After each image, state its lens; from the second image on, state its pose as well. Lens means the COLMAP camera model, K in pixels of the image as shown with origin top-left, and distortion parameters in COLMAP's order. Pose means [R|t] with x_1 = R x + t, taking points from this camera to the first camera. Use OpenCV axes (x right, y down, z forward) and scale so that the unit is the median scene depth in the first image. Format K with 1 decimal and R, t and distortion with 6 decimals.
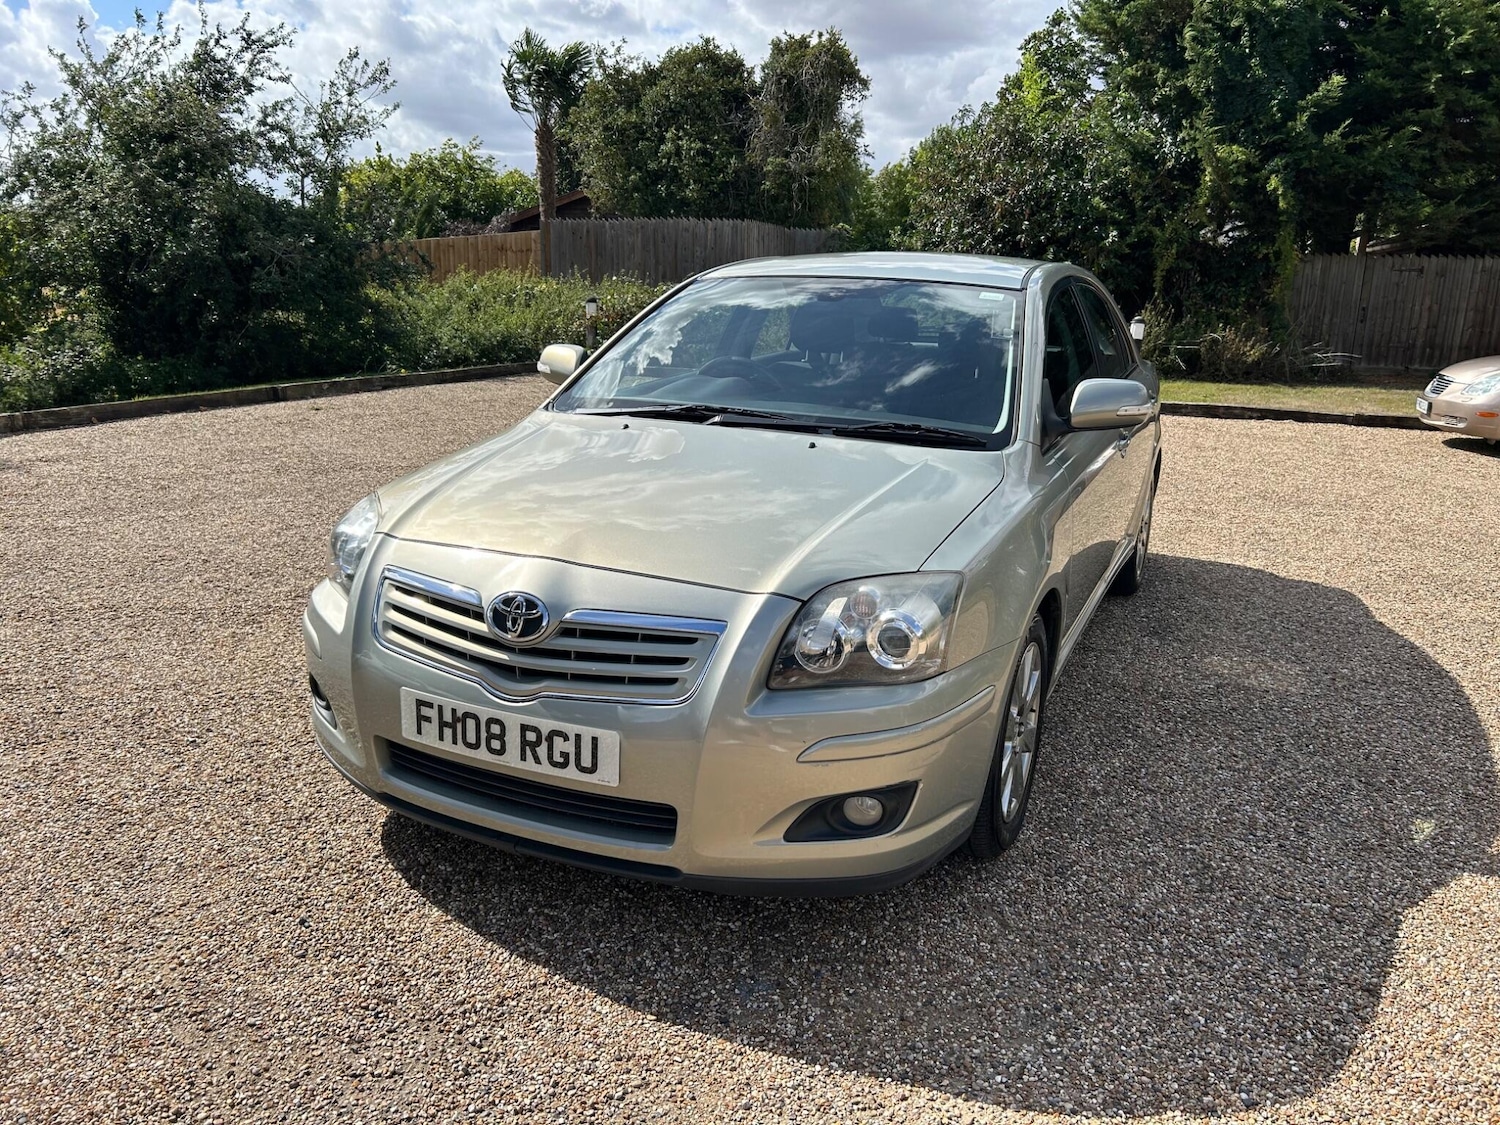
lens RADIAL K [[1115.0, 0, 756.6], [0, 1115.0, 558.4], [0, 0, 1]] dist [0.044437, -0.047138]
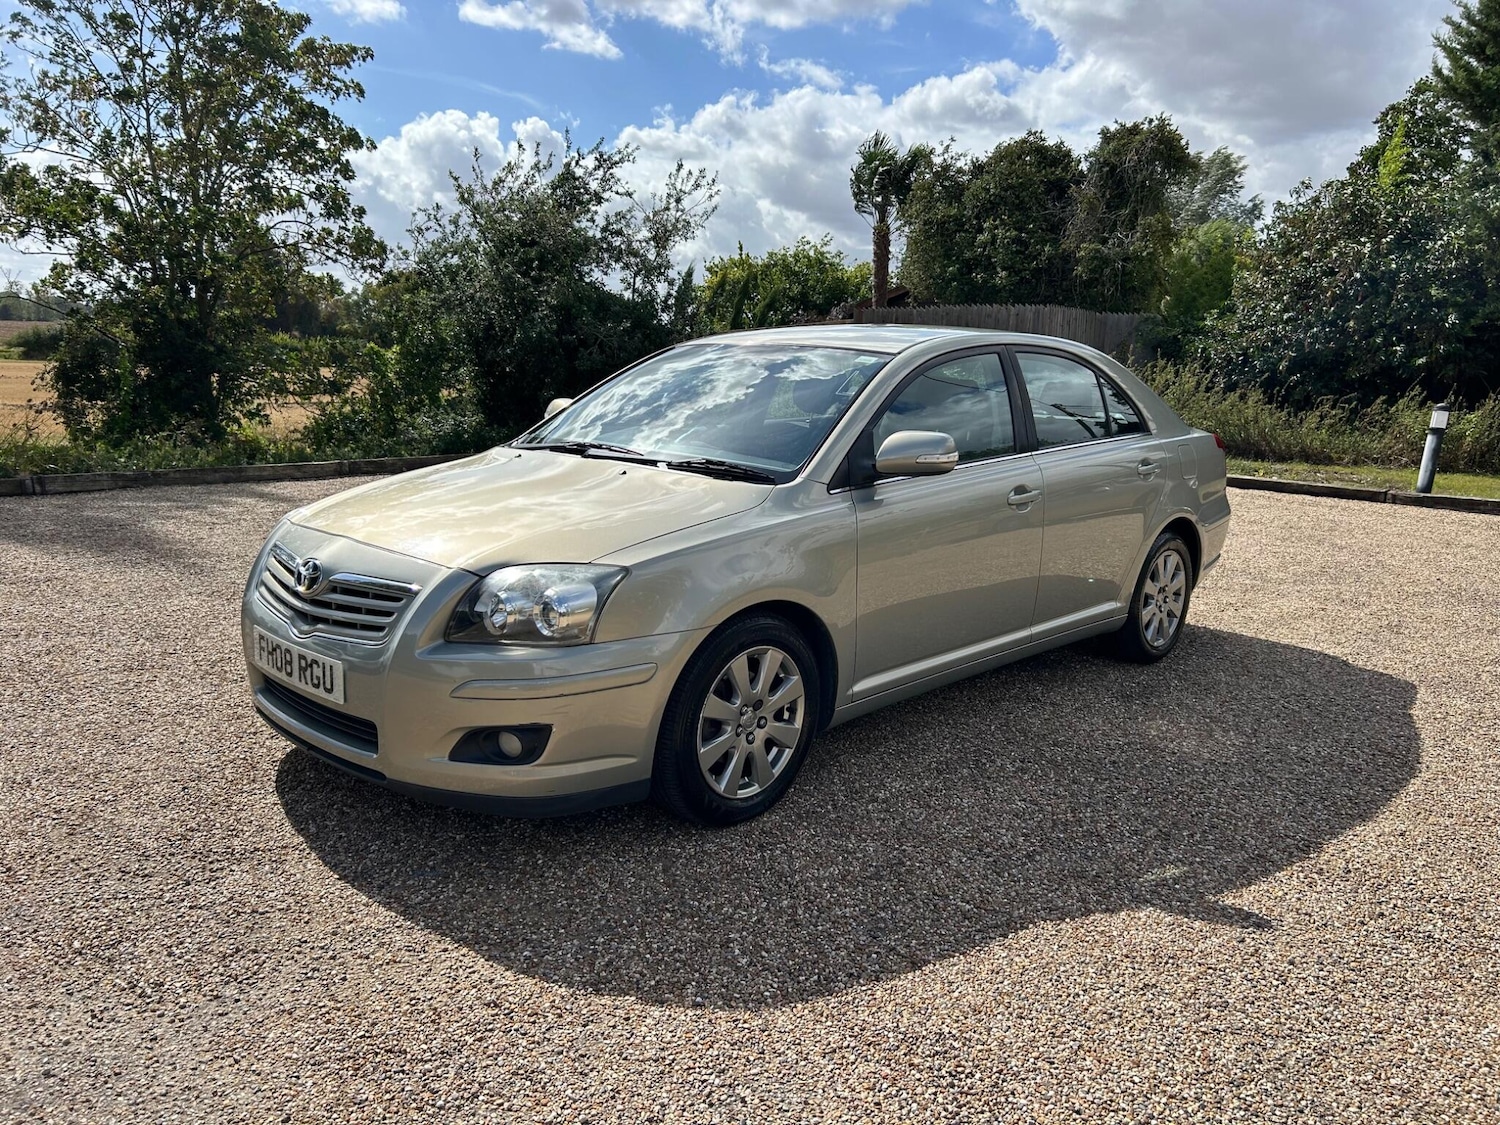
lens RADIAL K [[1109.7, 0, 763.8], [0, 1109.7, 570.4], [0, 0, 1]] dist [0.045350, -0.046995]
pose [[0.946598, 0.063565, -0.316087, 0.426522], [-0.083726, 0.995203, -0.050603, 0.038810], [0.311354, 0.074366, 0.947380, -0.069430]]
